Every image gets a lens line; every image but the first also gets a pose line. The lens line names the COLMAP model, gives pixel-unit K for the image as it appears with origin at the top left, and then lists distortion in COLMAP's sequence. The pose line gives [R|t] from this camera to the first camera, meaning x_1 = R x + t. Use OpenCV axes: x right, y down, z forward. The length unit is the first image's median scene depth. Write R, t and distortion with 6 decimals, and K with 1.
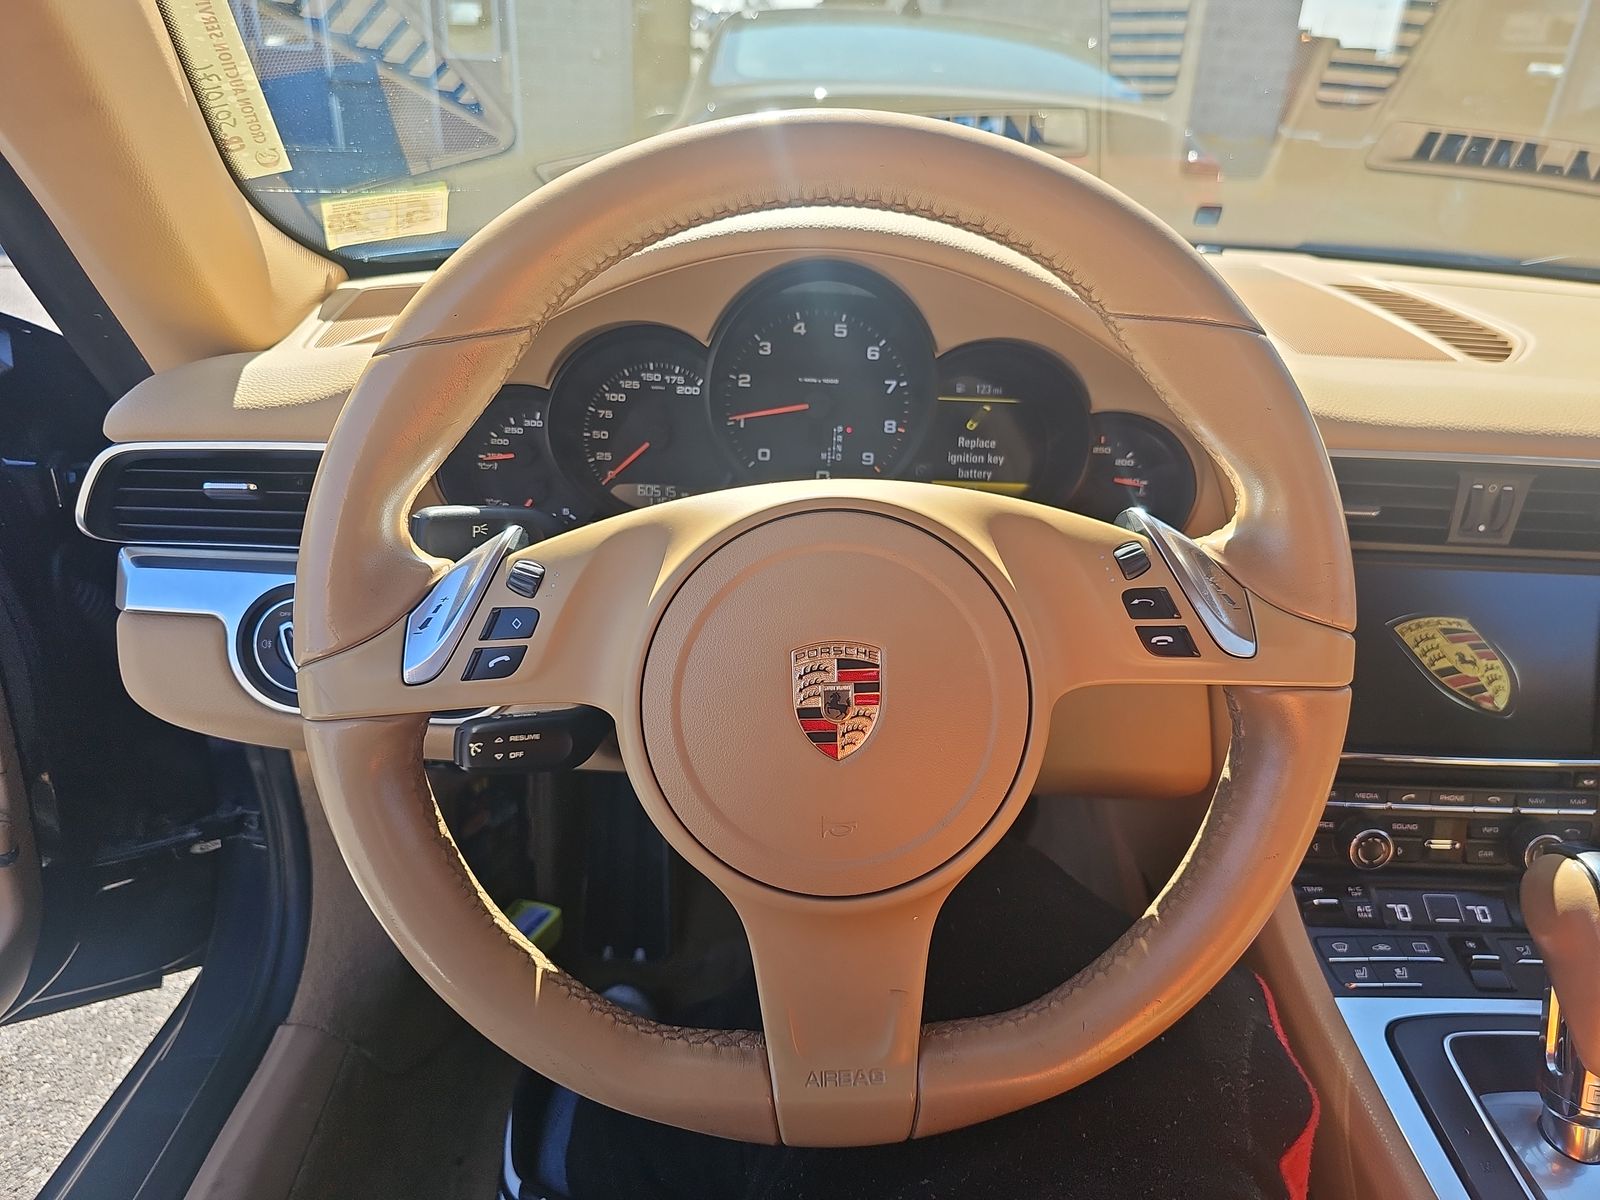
lens RADIAL K [[1075.0, 0, 802.0], [0, 1075.0, 601.2], [0, 0, 1]] dist [0.009590, -0.005525]
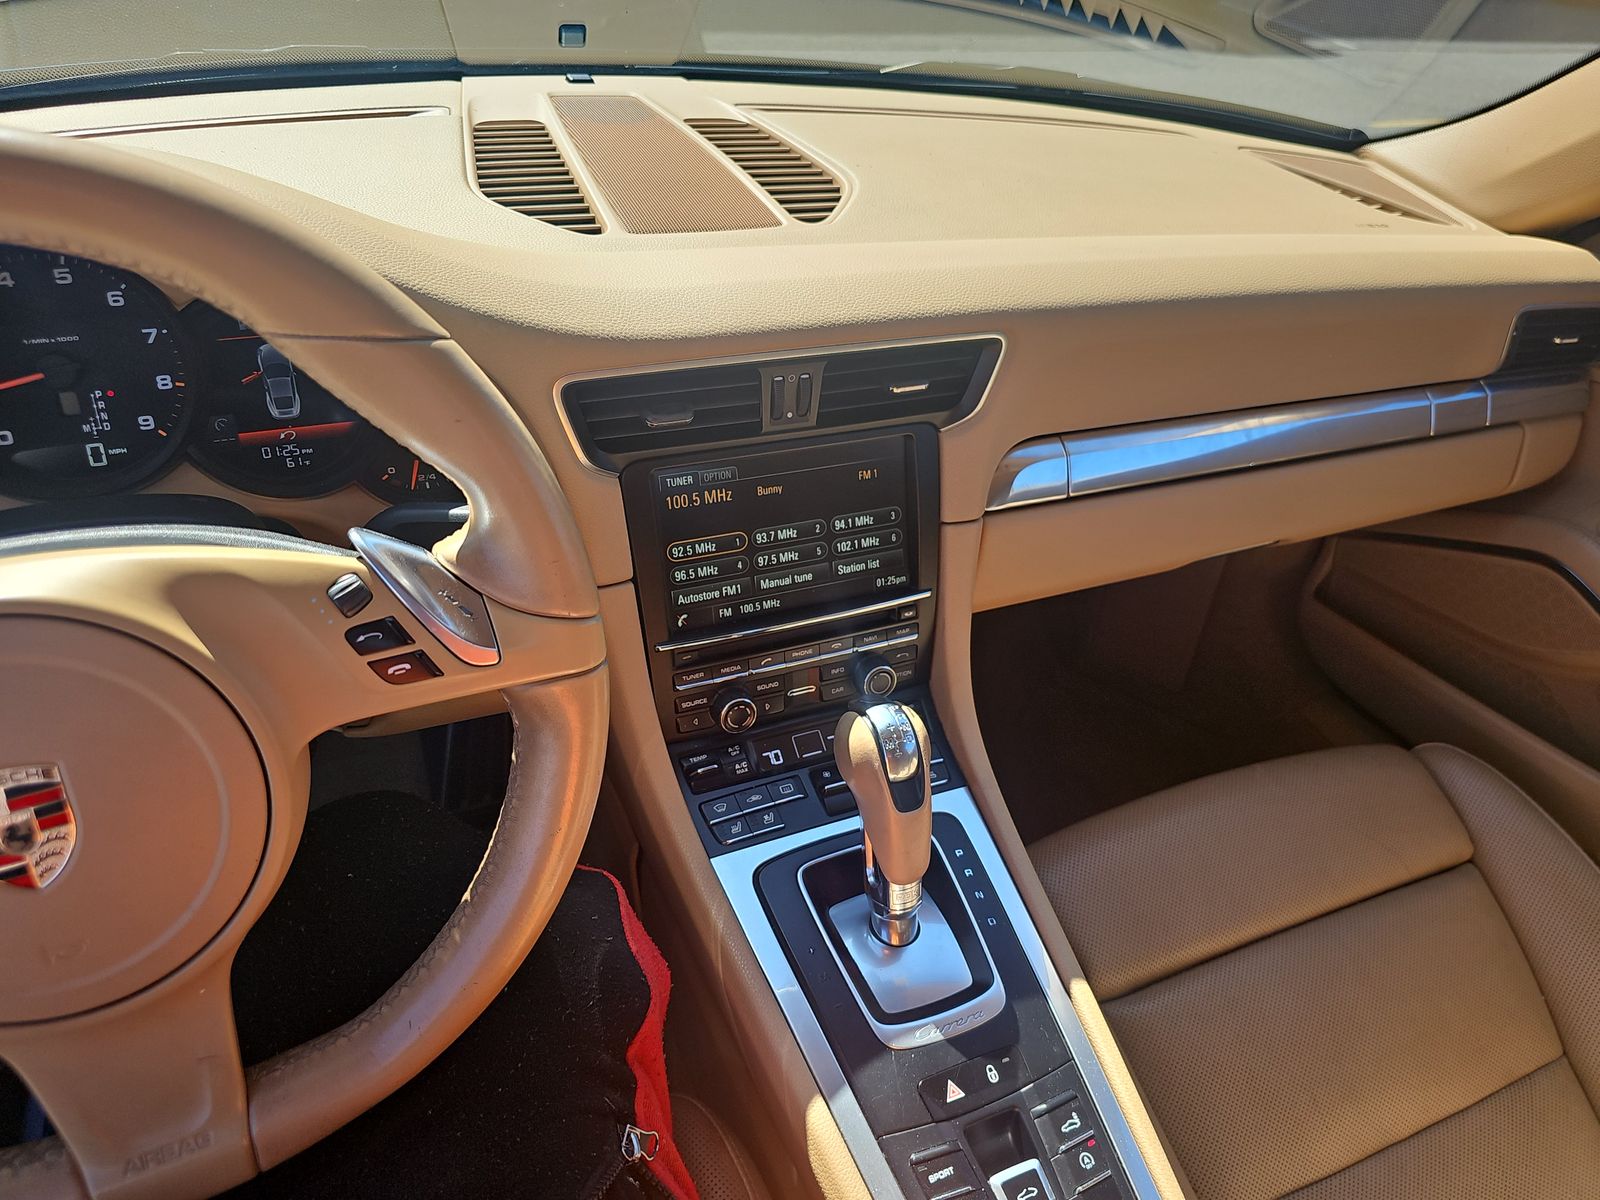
lens RADIAL K [[1075.0, 0, 802.4], [0, 1075.0, 600.7], [0, 0, 1]] dist [0.009590, -0.005525]
pose [[0.922046, -0.206087, 0.327658, 0.263528], [0.126605, 0.960491, 0.247846, -0.160366], [-0.365790, -0.187042, 0.911709, -0.017435]]
